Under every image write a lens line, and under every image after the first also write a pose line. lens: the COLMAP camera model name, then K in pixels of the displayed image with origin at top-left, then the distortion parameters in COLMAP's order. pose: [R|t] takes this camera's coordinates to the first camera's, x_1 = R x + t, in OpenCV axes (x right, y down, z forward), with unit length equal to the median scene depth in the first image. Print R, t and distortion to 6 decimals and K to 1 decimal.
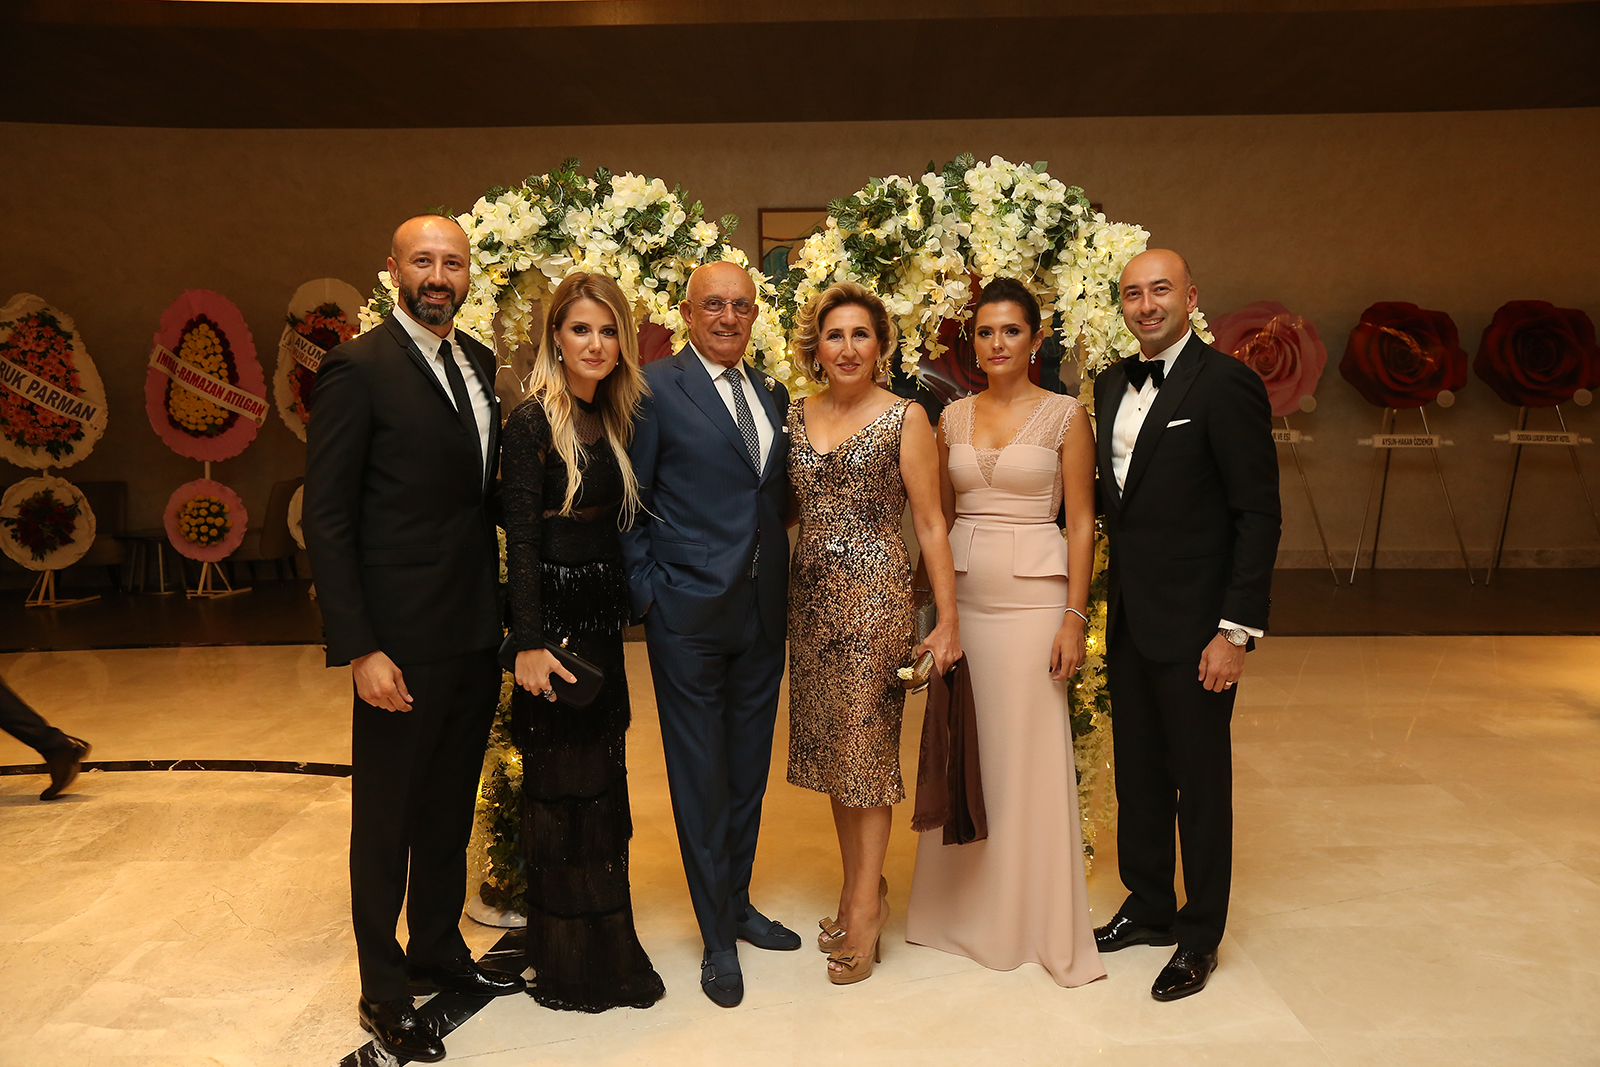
lens RADIAL K [[1228.0, 0, 808.7], [0, 1228.0, 557.5], [0, 0, 1]] dist [-0.070998, 0.042176]
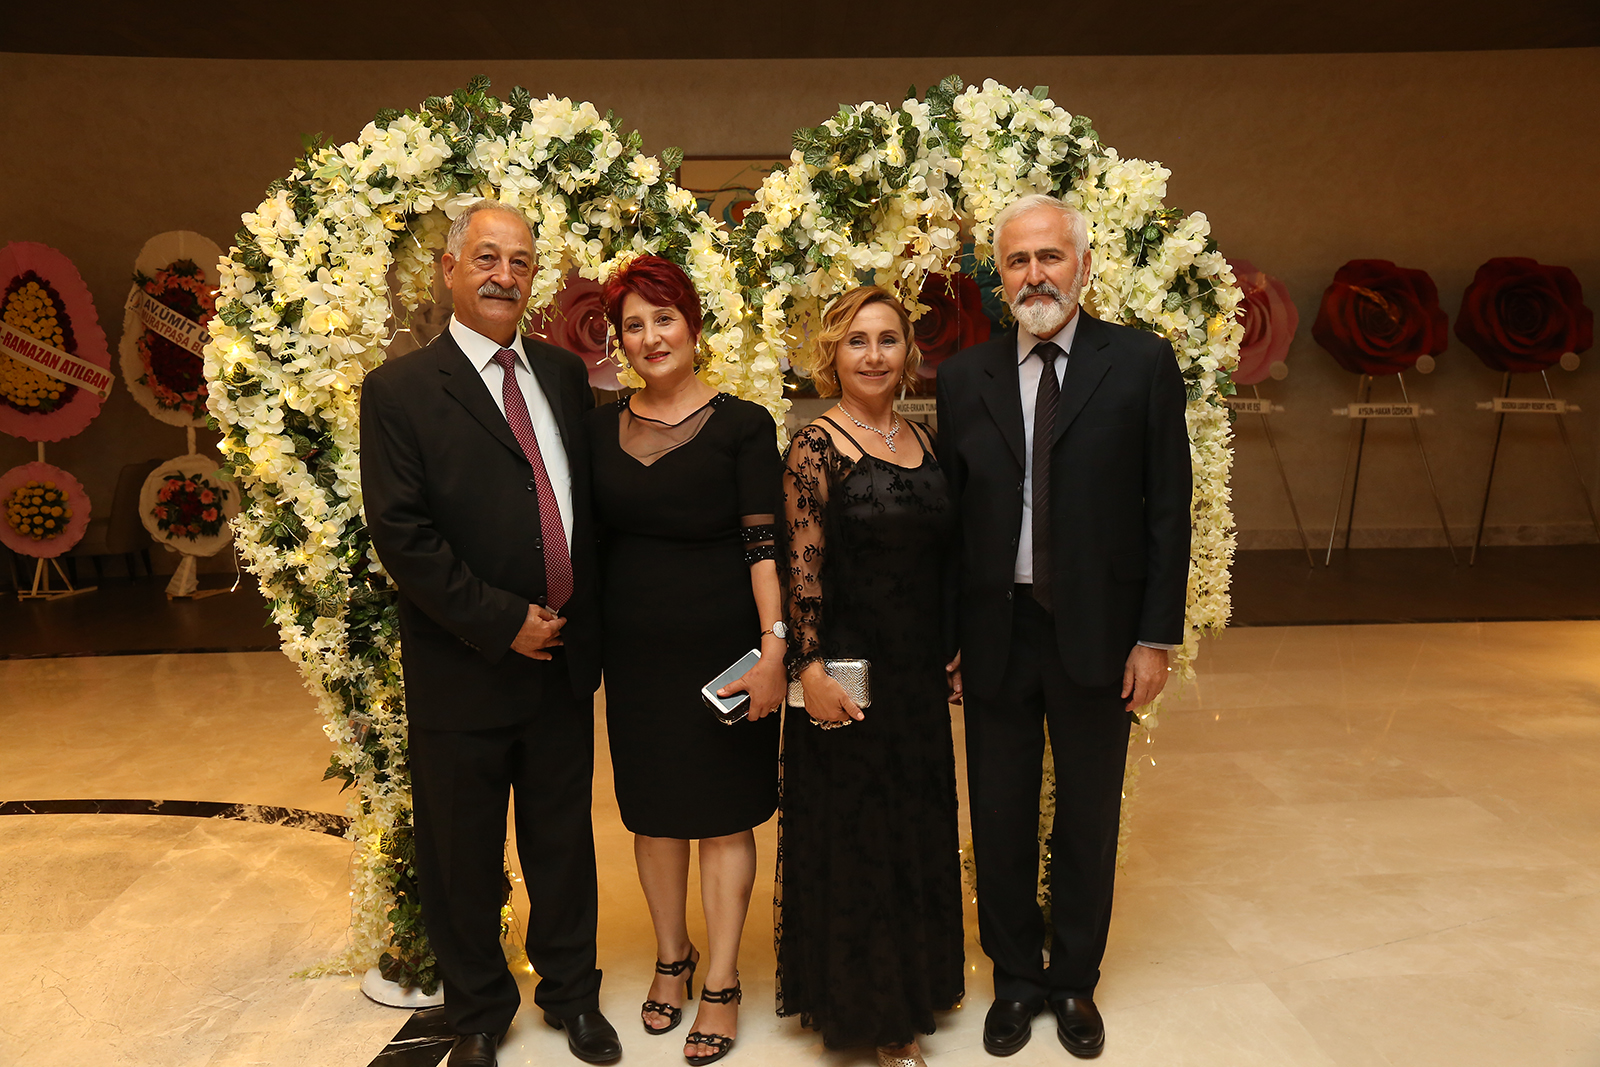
lens RADIAL K [[1303.1, 0, 802.2], [0, 1303.1, 545.3], [0, 0, 1]] dist [-0.037887, 0.038932]
pose [[0.997809, -0.012423, 0.064990, -0.038346], [0.011993, 0.999904, 0.006993, -0.014101], [-0.065071, -0.006198, 0.997861, 0.108146]]
